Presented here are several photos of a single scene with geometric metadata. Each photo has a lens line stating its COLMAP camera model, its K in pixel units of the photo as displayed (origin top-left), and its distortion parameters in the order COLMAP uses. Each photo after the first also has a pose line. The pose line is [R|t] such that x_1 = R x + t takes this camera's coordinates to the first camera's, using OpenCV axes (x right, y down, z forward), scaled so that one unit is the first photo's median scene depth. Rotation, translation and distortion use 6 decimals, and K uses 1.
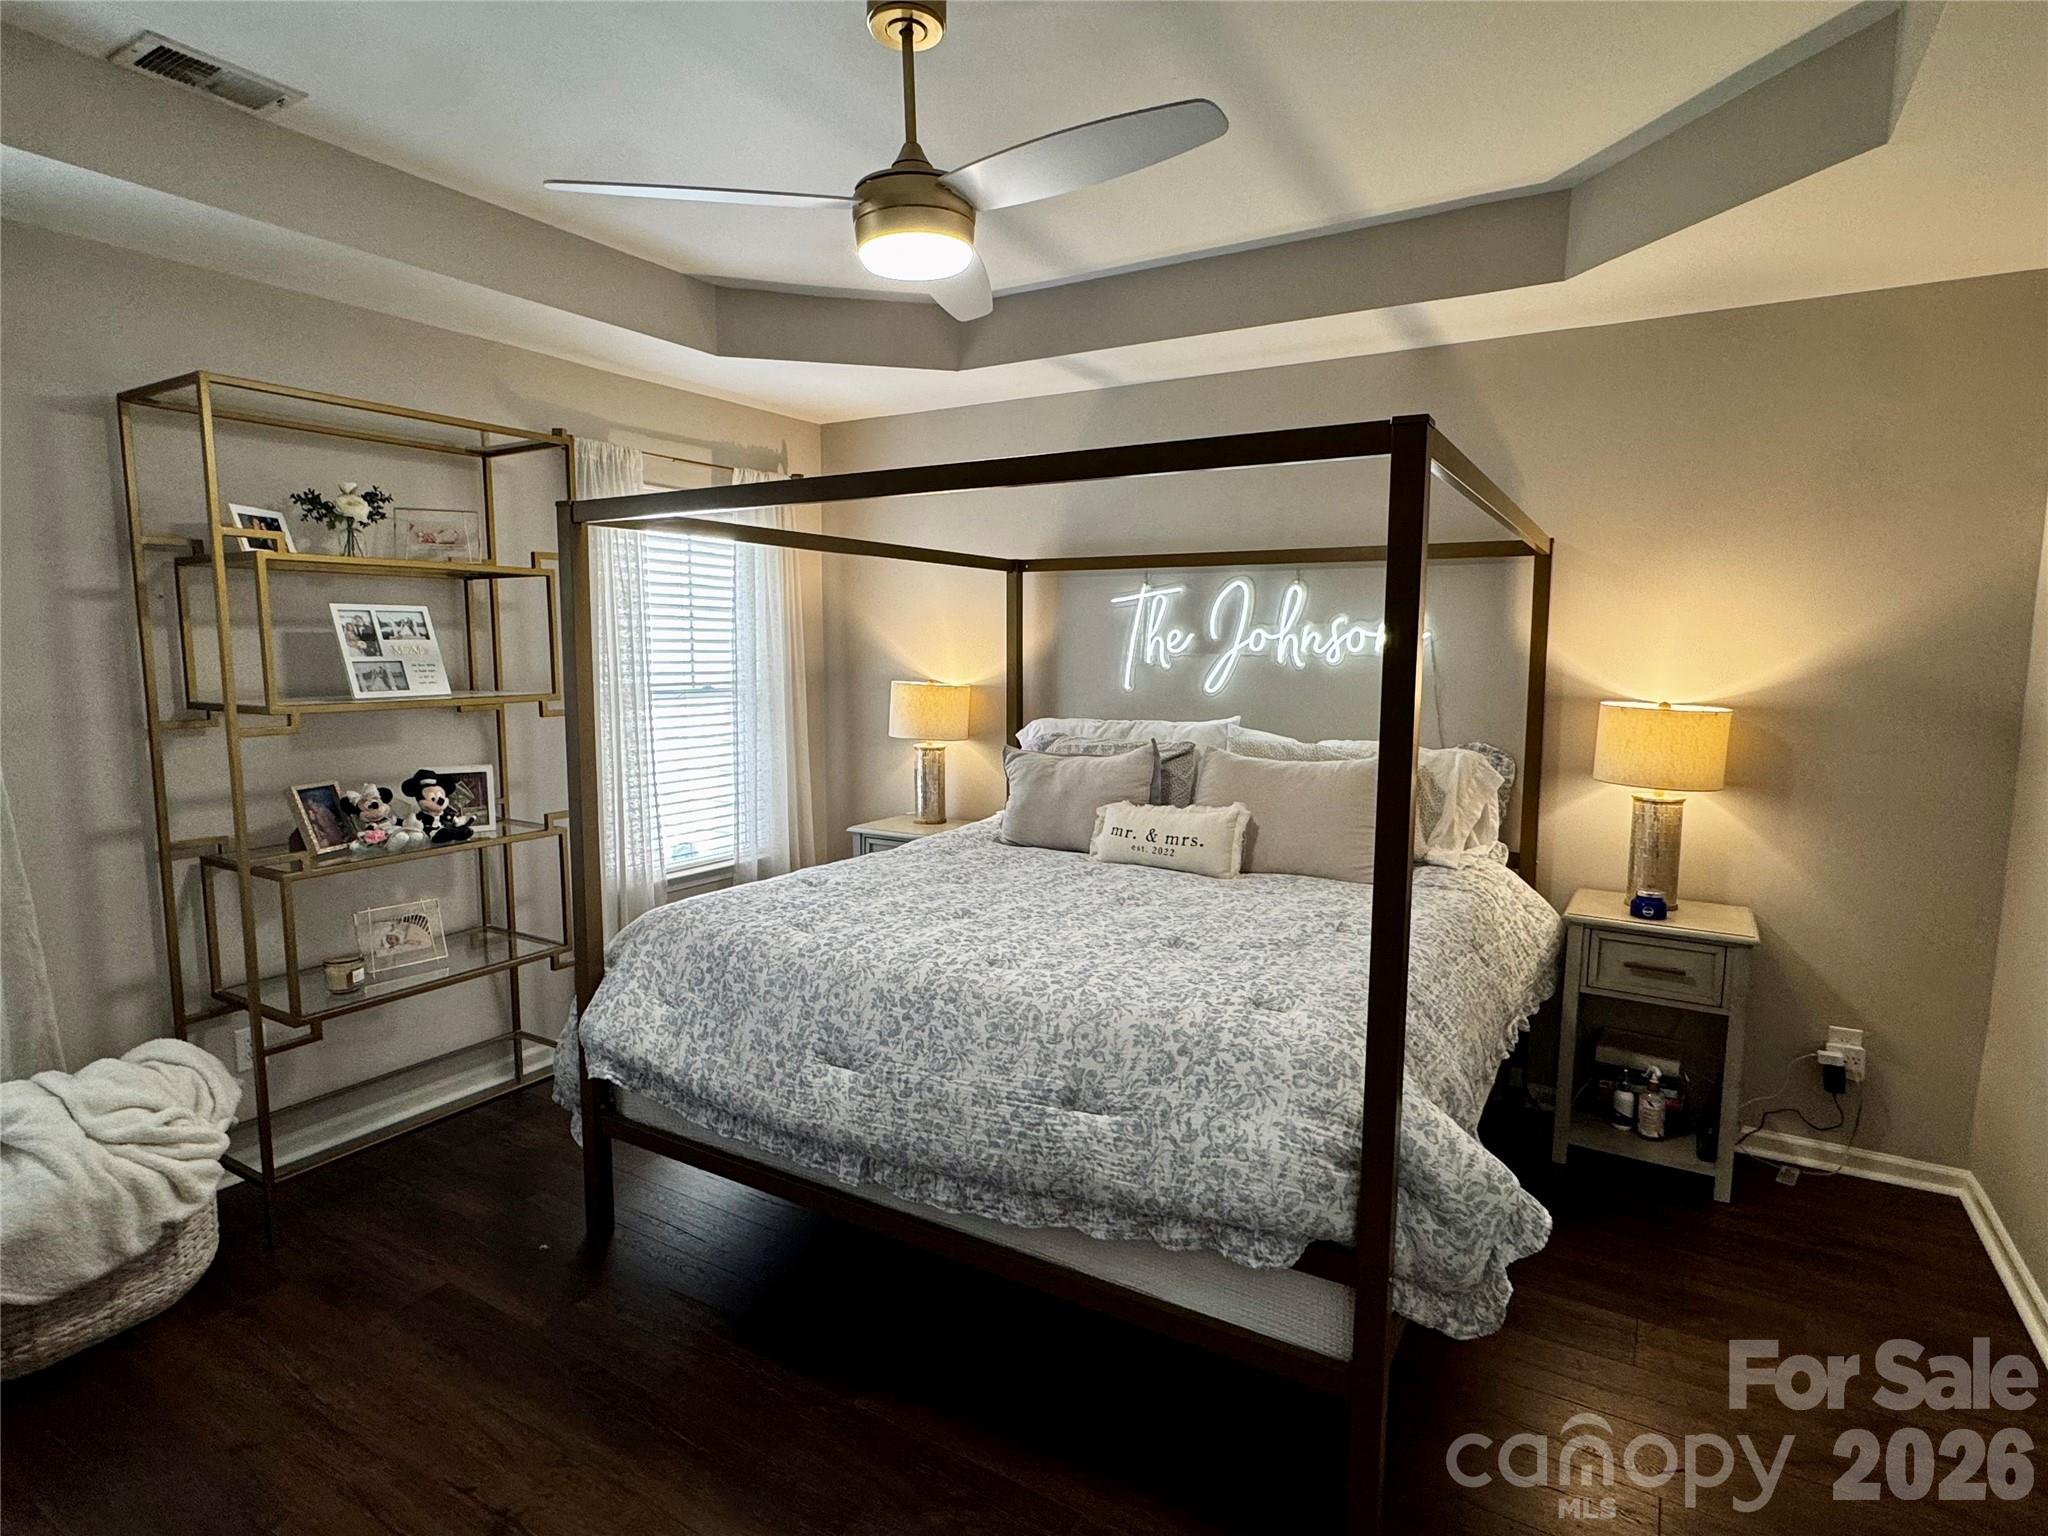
lens RADIAL K [[1078.2, 0, 1023.1], [0, 1078.2, 768.0], [0, 0, 1]] dist [-0.027661, -0.000012]
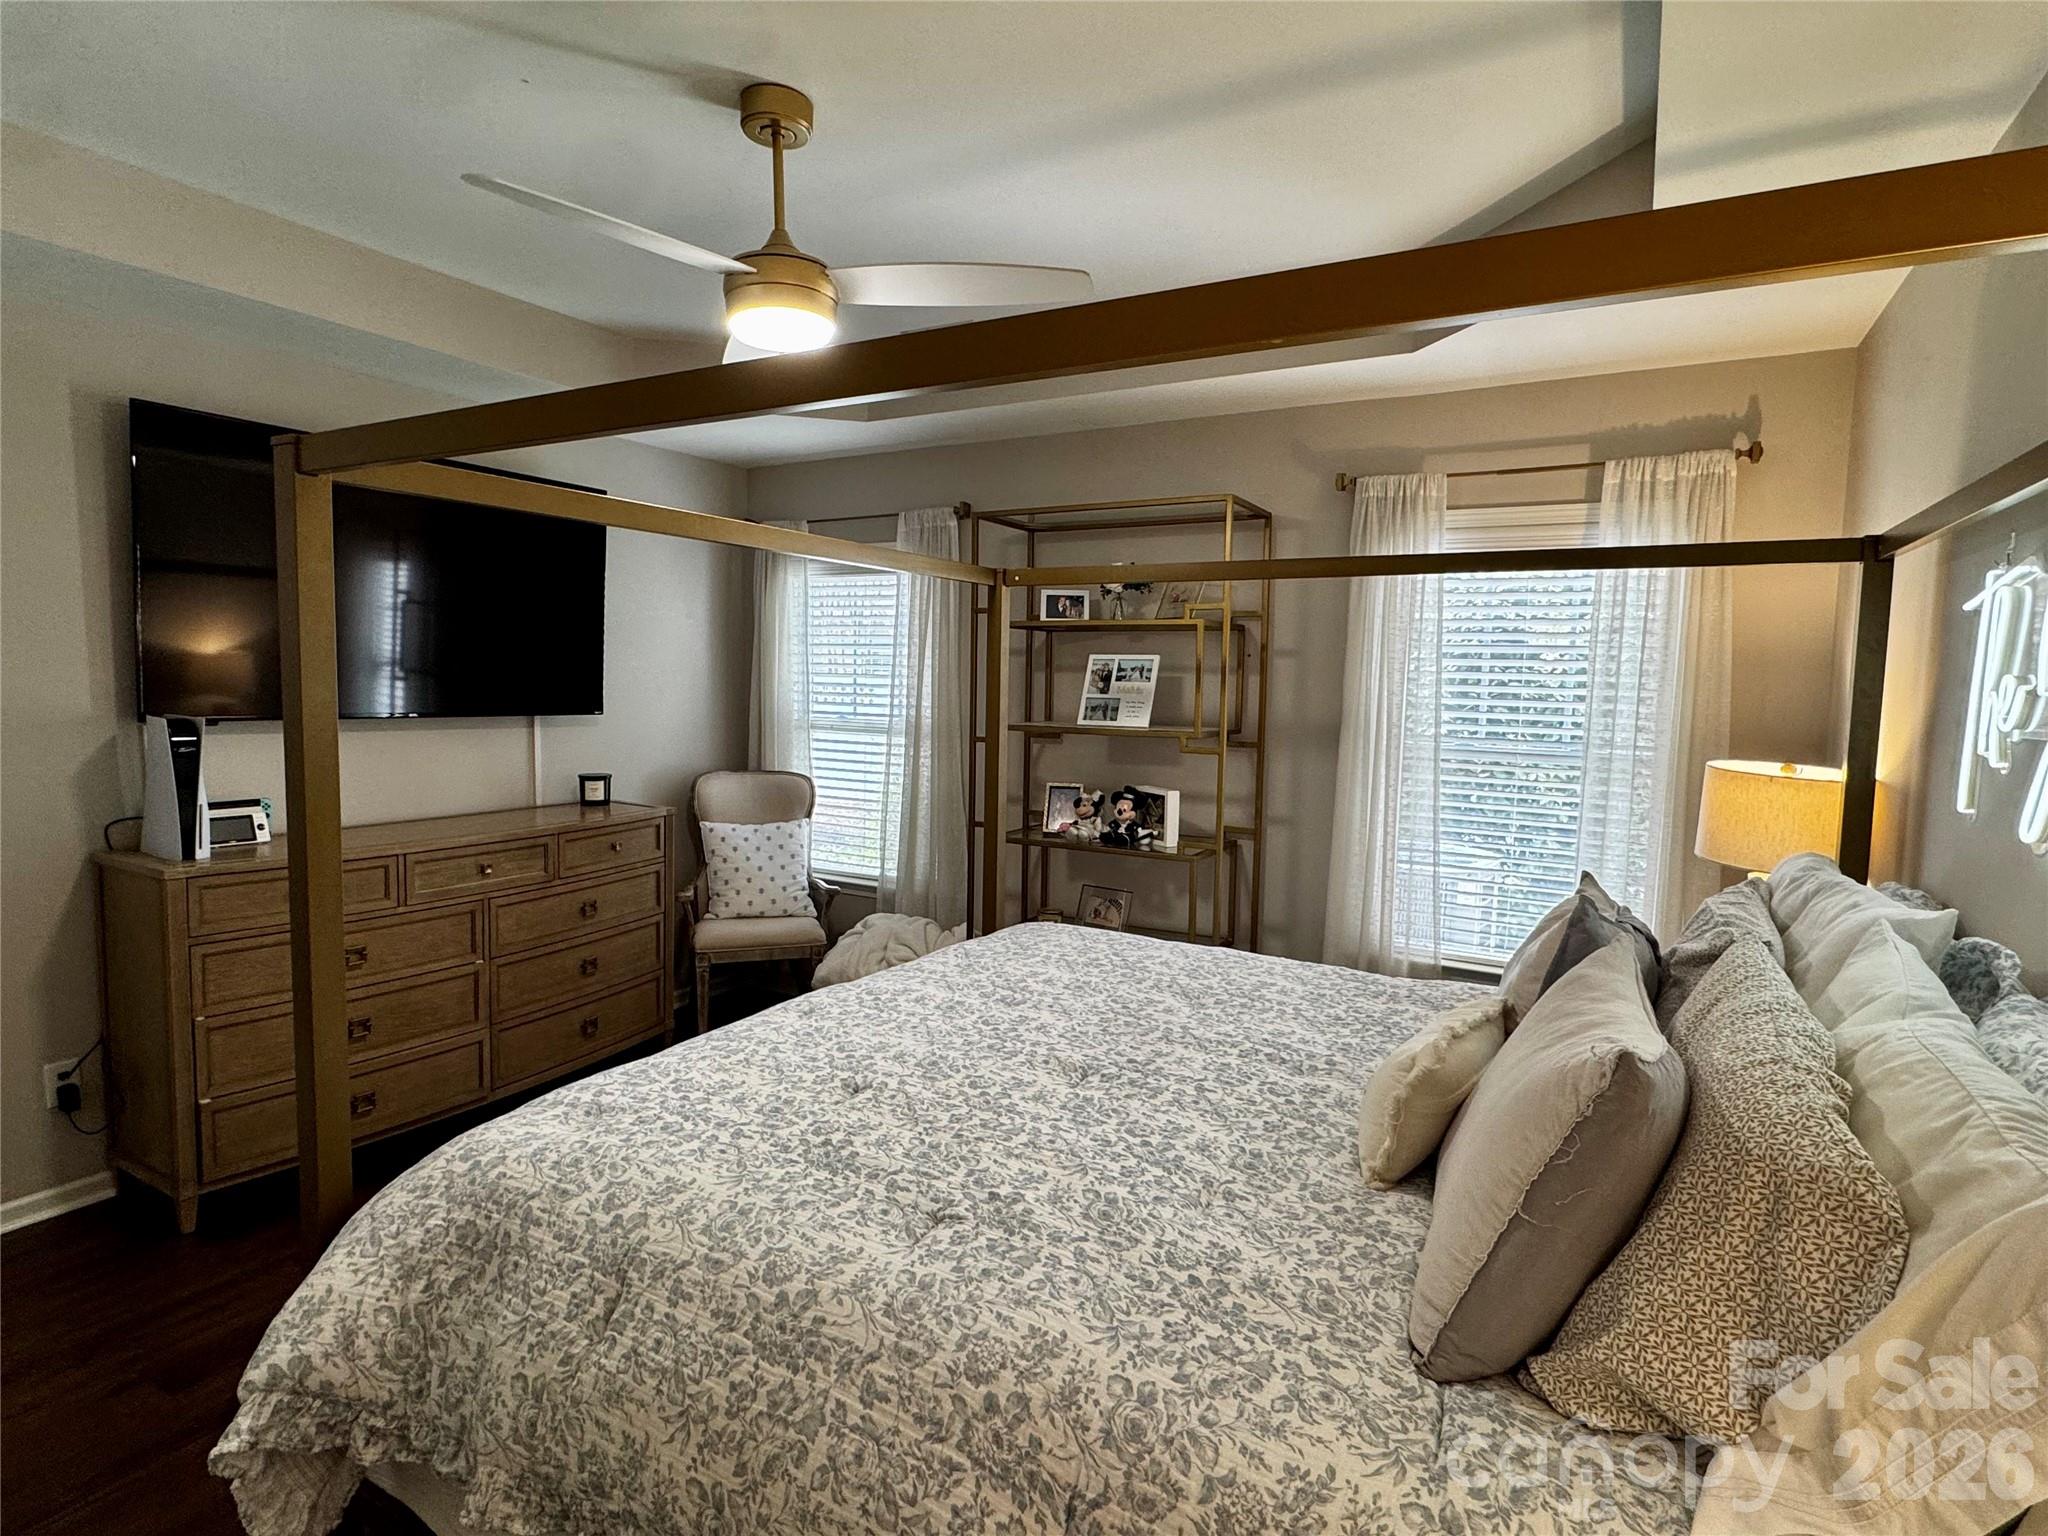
lens RADIAL K [[1078.2, 0, 1025.2], [0, 1078.2, 777.8], [0, 0, 1]] dist [-0.027661, -0.000012]
pose [[0.039562, 0.087736, -0.995358, 0.932575], [-0.133825, 0.987629, 0.081736, -0.131572], [0.990215, 0.129970, 0.050814, 1.142934]]
